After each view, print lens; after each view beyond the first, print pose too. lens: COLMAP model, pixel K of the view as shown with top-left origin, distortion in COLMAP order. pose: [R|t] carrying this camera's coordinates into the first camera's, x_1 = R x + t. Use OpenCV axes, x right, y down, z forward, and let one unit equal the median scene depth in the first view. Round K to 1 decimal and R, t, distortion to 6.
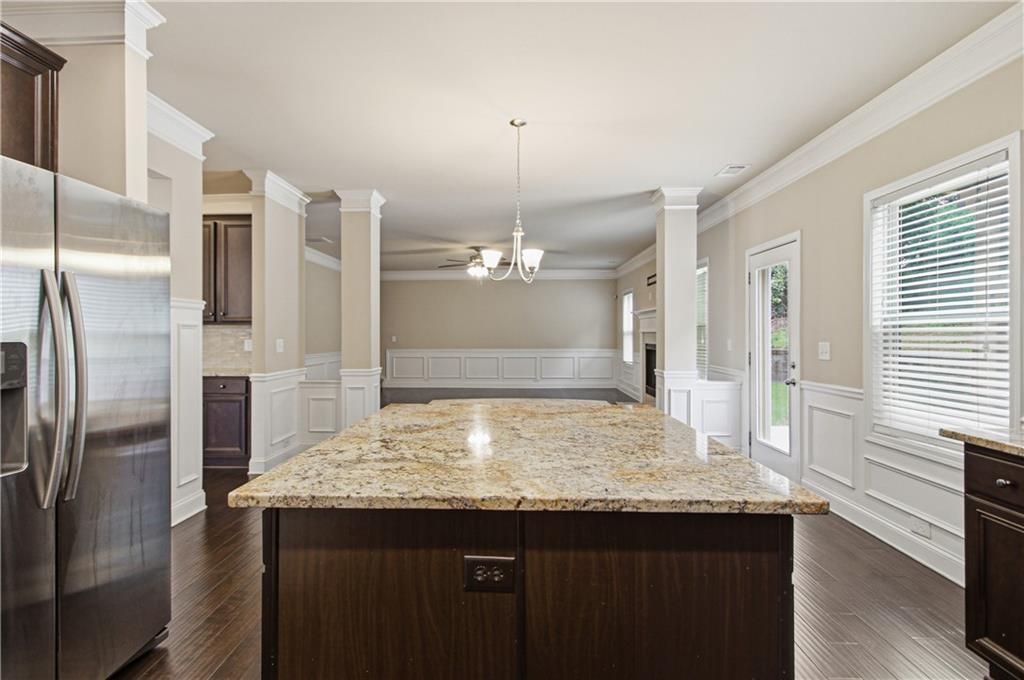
lens RADIAL K [[491.2, 0, 511.5], [0, 491.2, 332.8], [0, 0, 1]] dist [-0.001139, 0.003911]
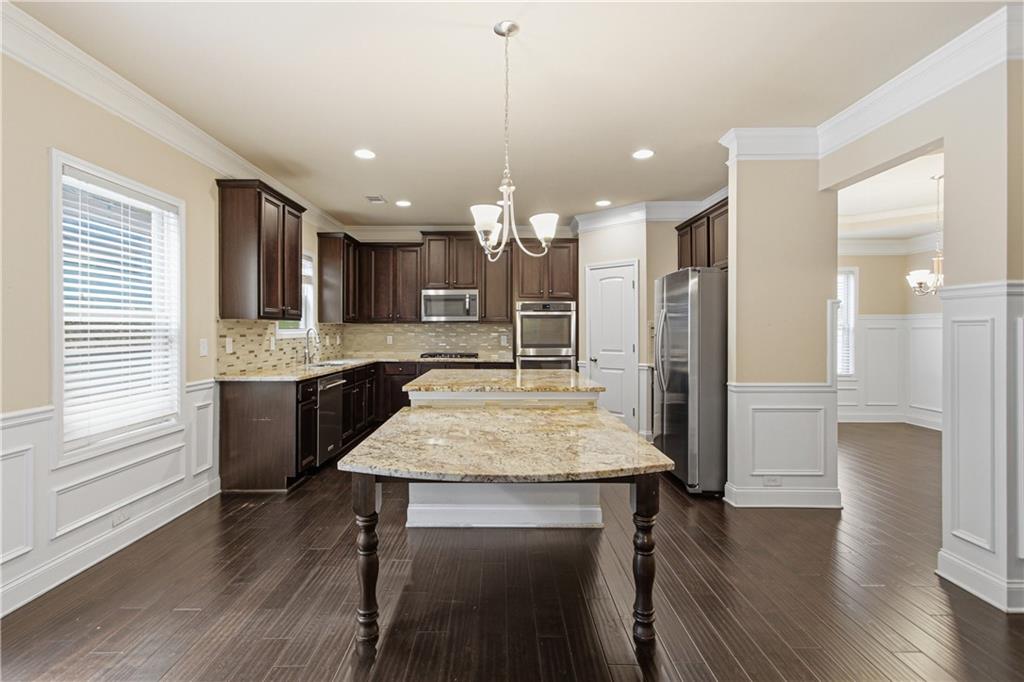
lens RADIAL K [[491.2, 0, 507.7], [0, 491.2, 331.4], [0, 0, 1]] dist [-0.001139, 0.003911]
pose [[-0.999966, 0.001408, -0.008108, 0.027017], [0.001390, 0.999997, 0.002173, 0.002499], [0.008111, 0.002162, -0.999965, 3.562141]]
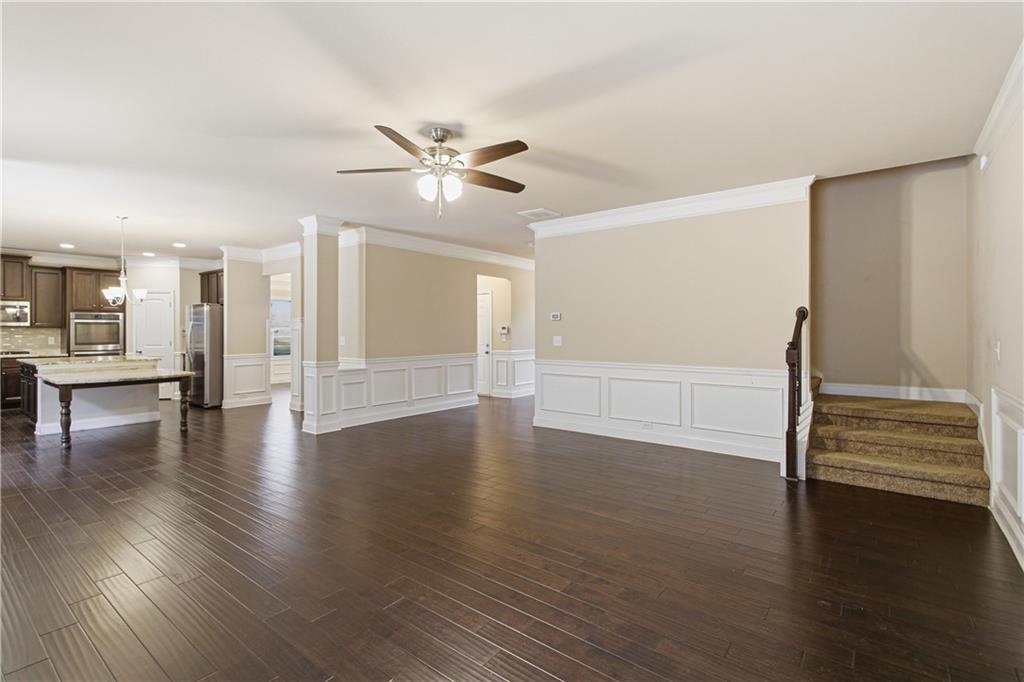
lens RADIAL K [[491.2, 0, 509.8], [0, 491.2, 332.5], [0, 0, 1]] dist [-0.001139, 0.003911]
pose [[-0.630474, 0.004343, -0.776198, 1.077098], [0.003474, 0.999990, 0.002774, -0.000288], [0.776202, -0.000948, -0.630483, 6.823986]]
